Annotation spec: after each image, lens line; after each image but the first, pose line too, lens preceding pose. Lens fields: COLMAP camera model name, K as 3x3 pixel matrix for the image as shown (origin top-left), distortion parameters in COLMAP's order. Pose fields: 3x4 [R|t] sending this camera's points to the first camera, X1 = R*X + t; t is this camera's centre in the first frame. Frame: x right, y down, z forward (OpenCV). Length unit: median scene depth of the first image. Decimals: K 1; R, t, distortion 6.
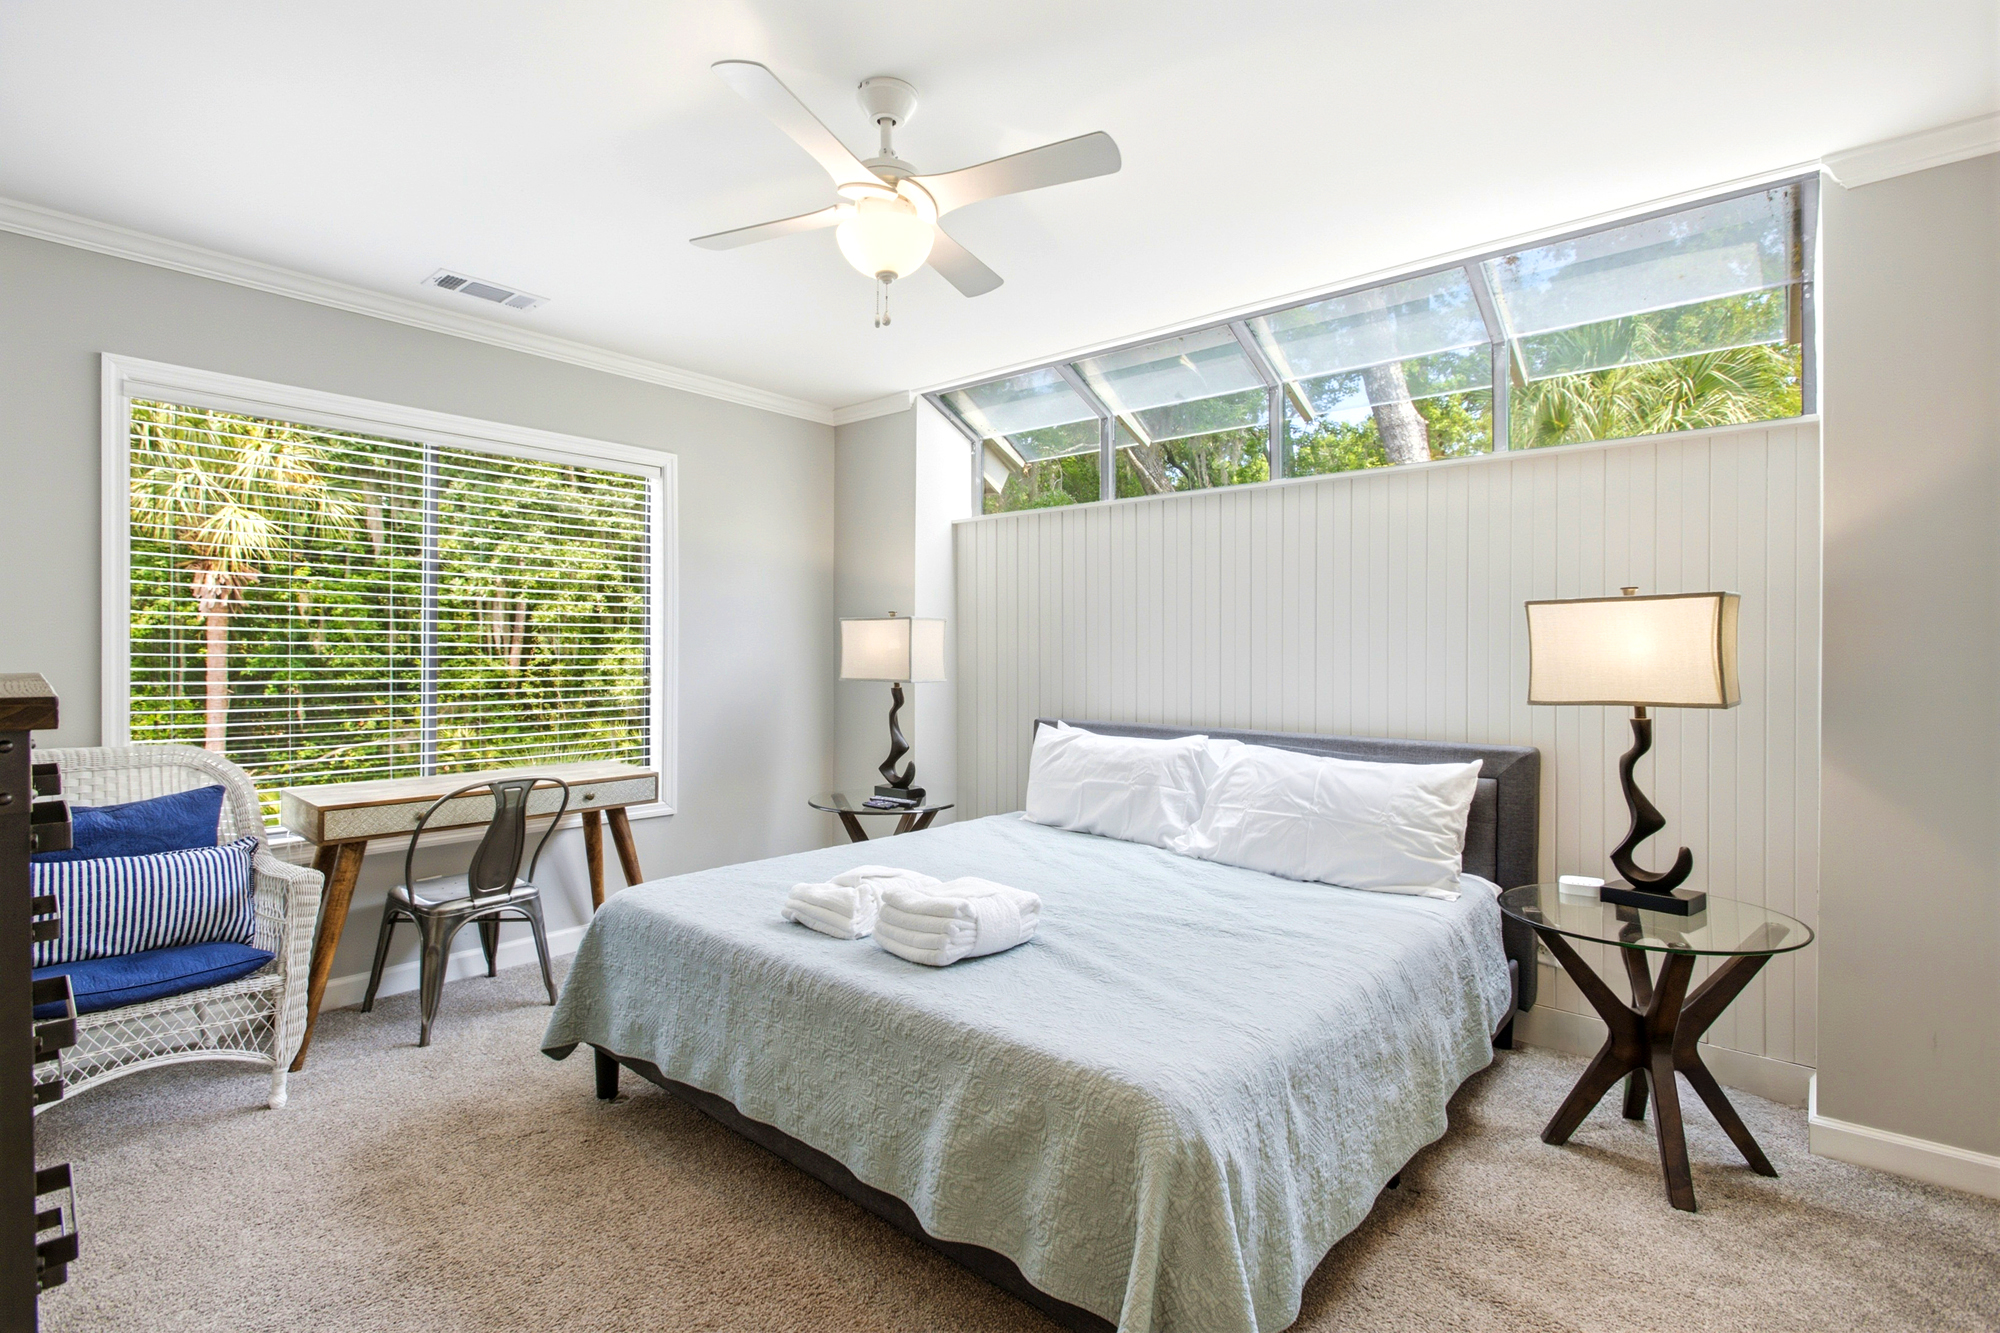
lens RADIAL K [[935.5, 0, 996.7], [0, 935.5, 659.7], [0, 0, 1]] dist [-0.001617, -0.000297]
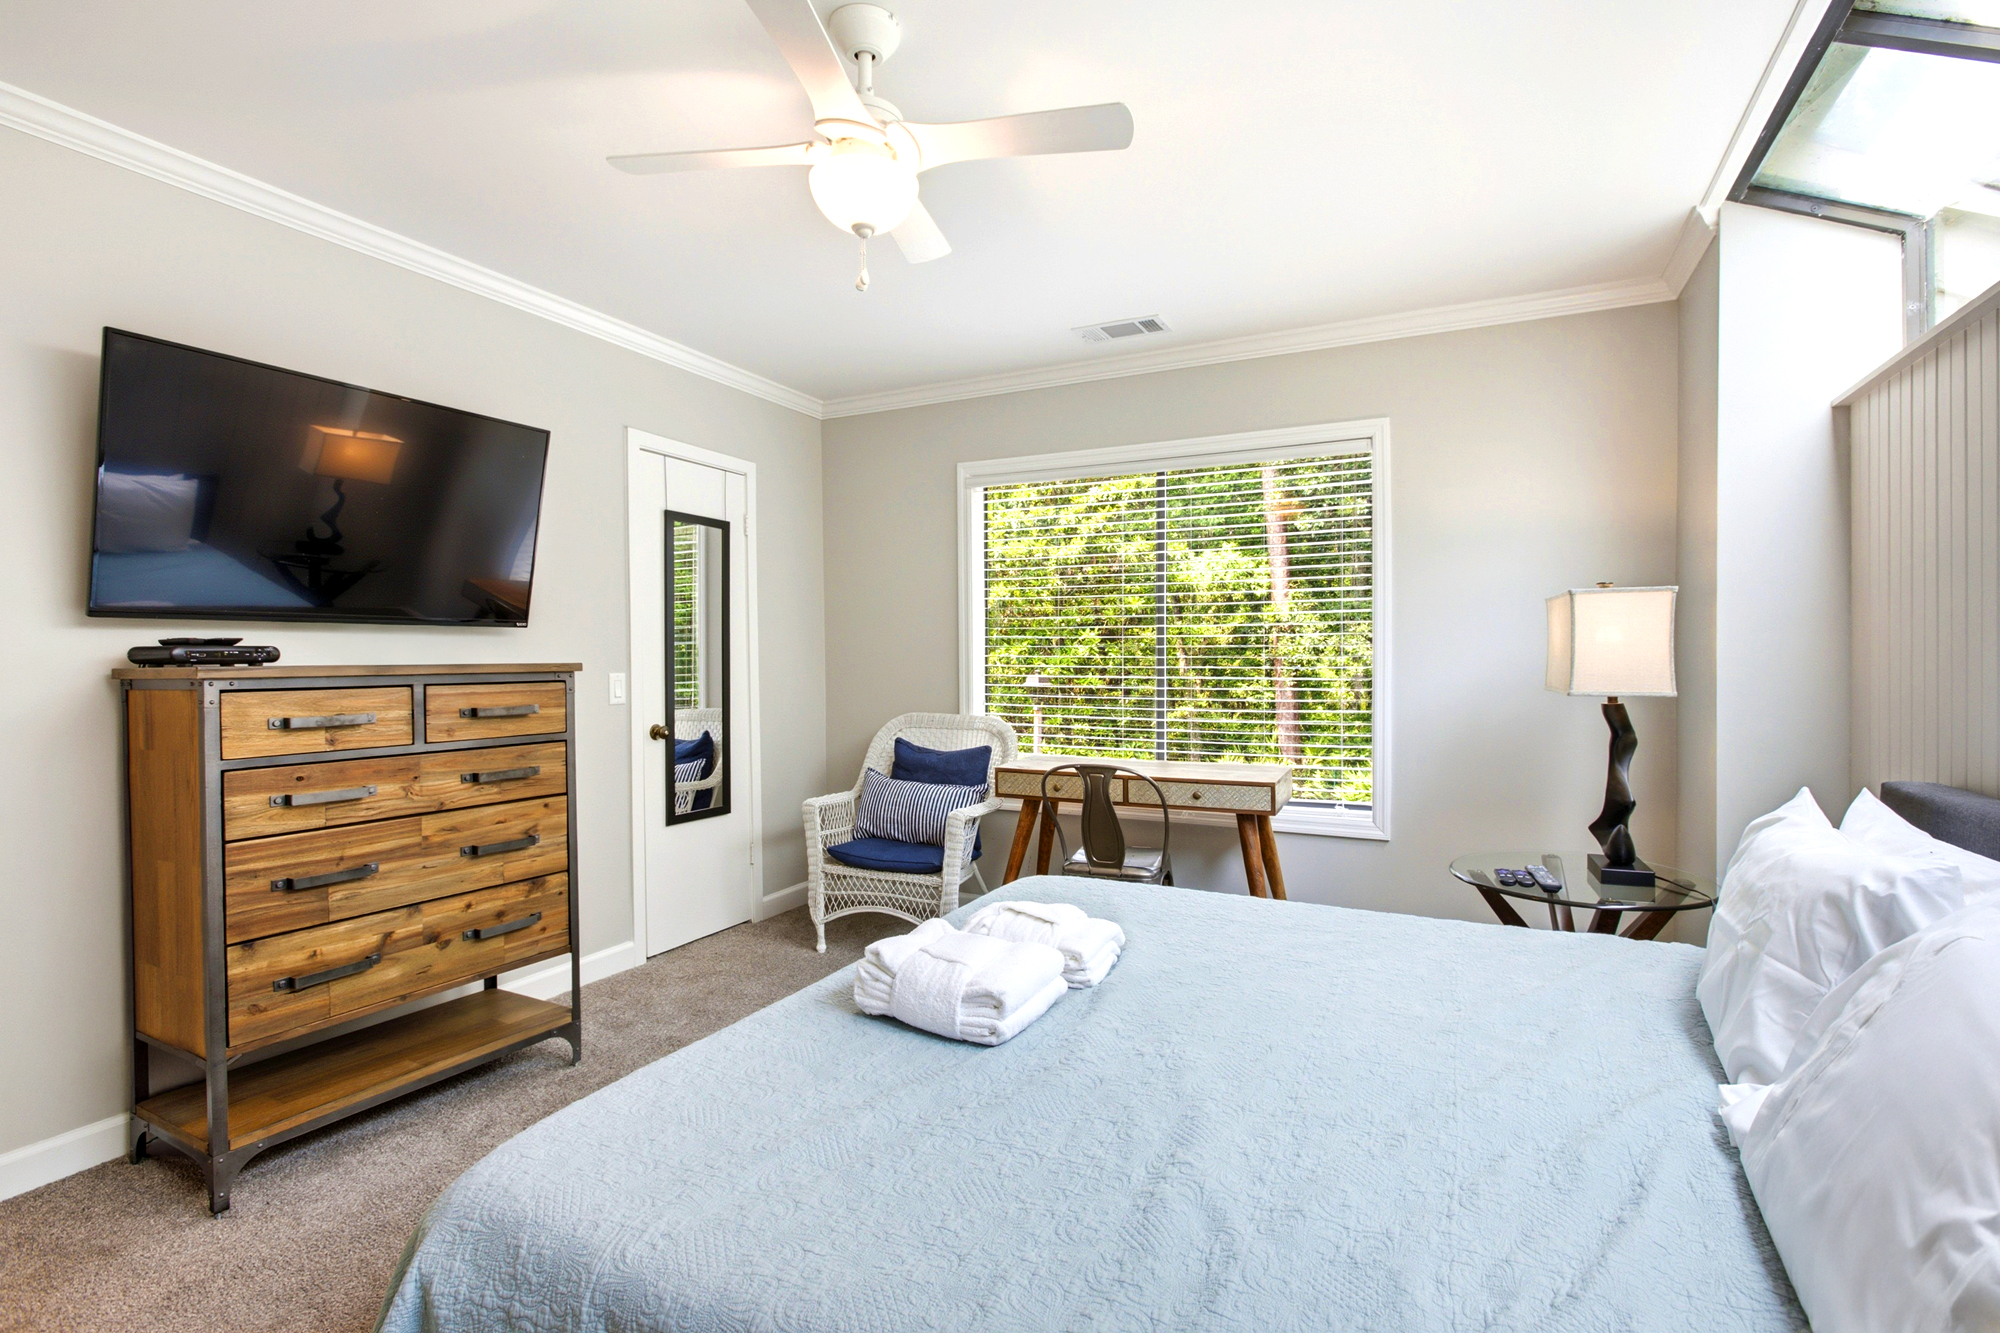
lens RADIAL K [[935.5, 0, 996.7], [0, 935.5, 659.7], [0, 0, 1]] dist [-0.001617, -0.000297]
pose [[0.245776, -0.001981, -0.969325, 0.501987], [-0.001333, 0.999996, -0.002381, 0.004025], [0.969326, 0.001877, 0.245773, 0.572021]]
